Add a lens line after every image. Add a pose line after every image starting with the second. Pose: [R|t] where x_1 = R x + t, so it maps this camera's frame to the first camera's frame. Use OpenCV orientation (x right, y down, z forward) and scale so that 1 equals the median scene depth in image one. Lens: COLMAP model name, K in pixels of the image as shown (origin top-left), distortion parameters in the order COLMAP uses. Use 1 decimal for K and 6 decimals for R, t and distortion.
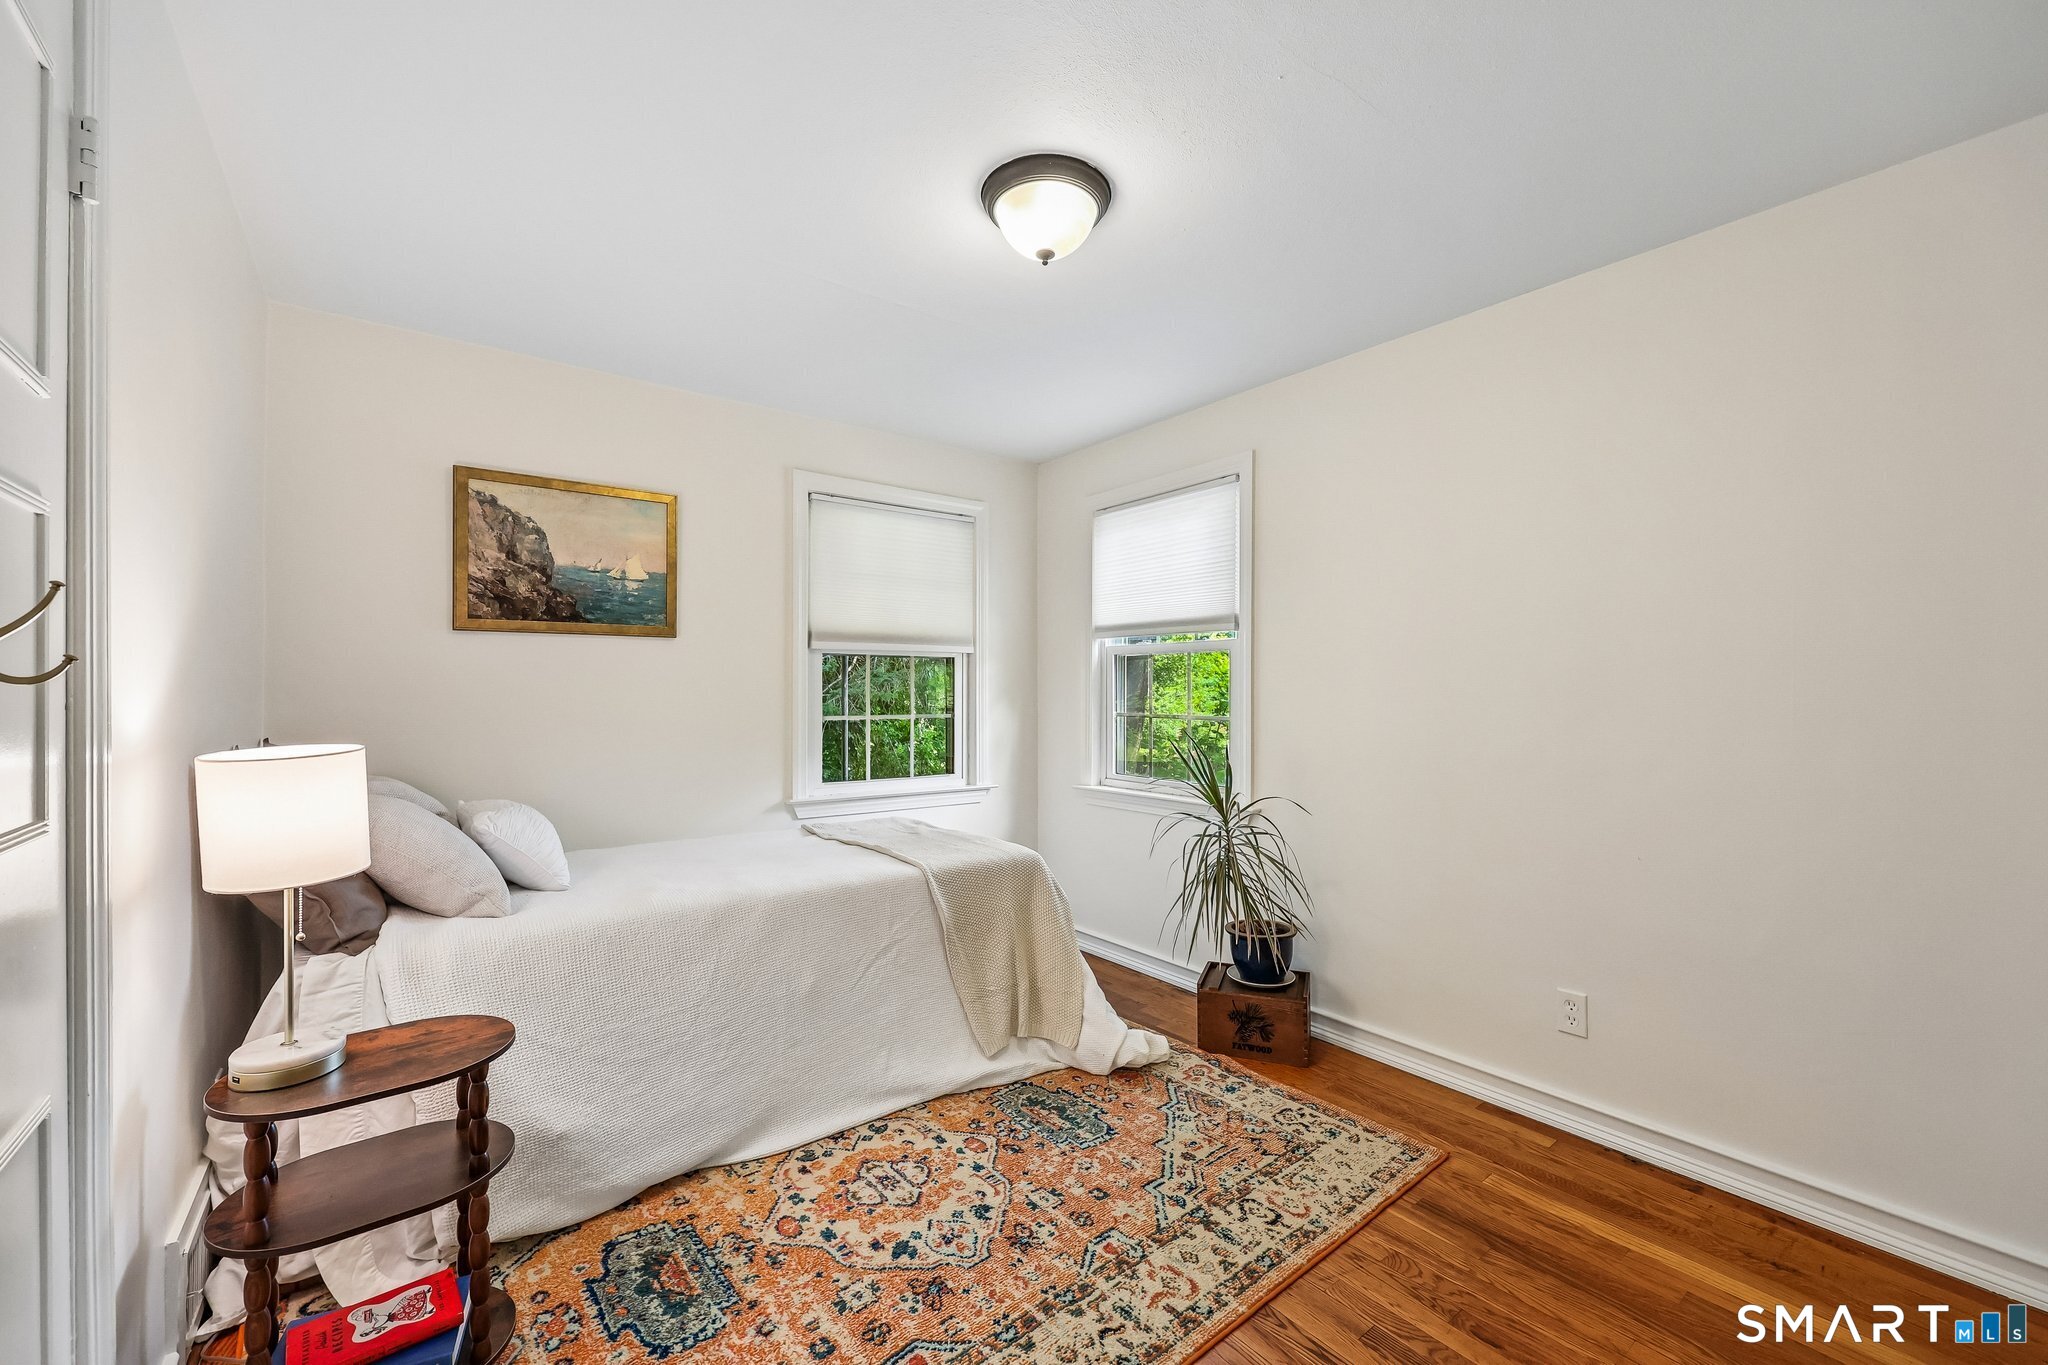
lens RADIAL K [[831.3, 0, 1012.5], [0, 831.3, 683.6], [0, 0, 1]] dist [-0.000725, 0.000506]
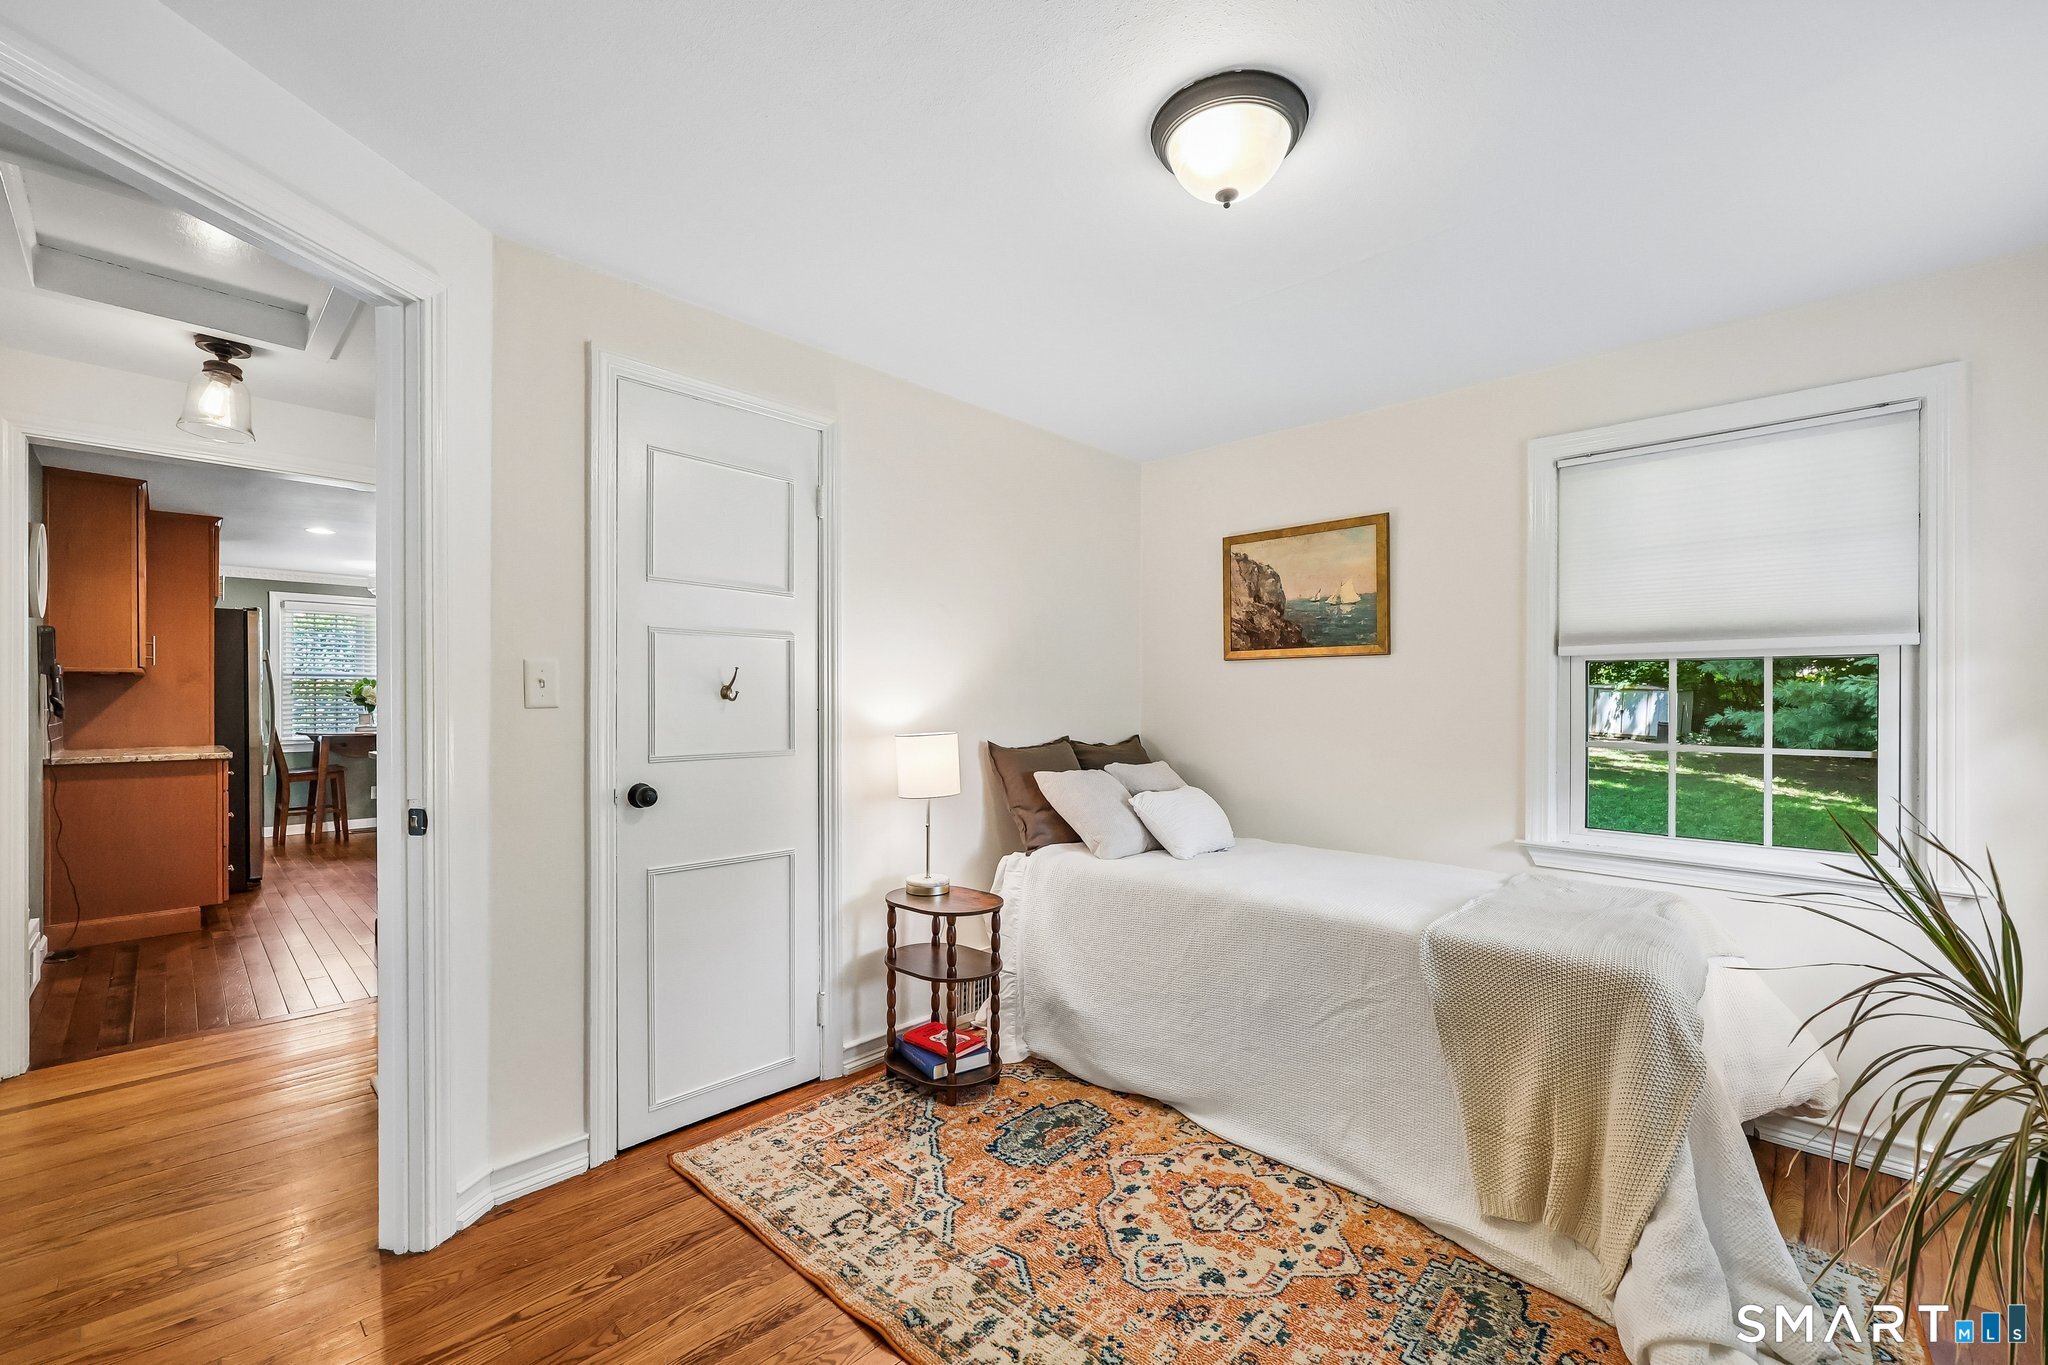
lens RADIAL K [[831.3, 0, 1010.2], [0, 831.3, 698.0], [0, 0, 1]] dist [-0.000725, 0.000506]
pose [[0.142238, -0.005170, -0.989819, 0.651289], [-0.000201, 0.999986, -0.005252, 0.003100], [0.989833, 0.000946, 0.142235, 0.505479]]
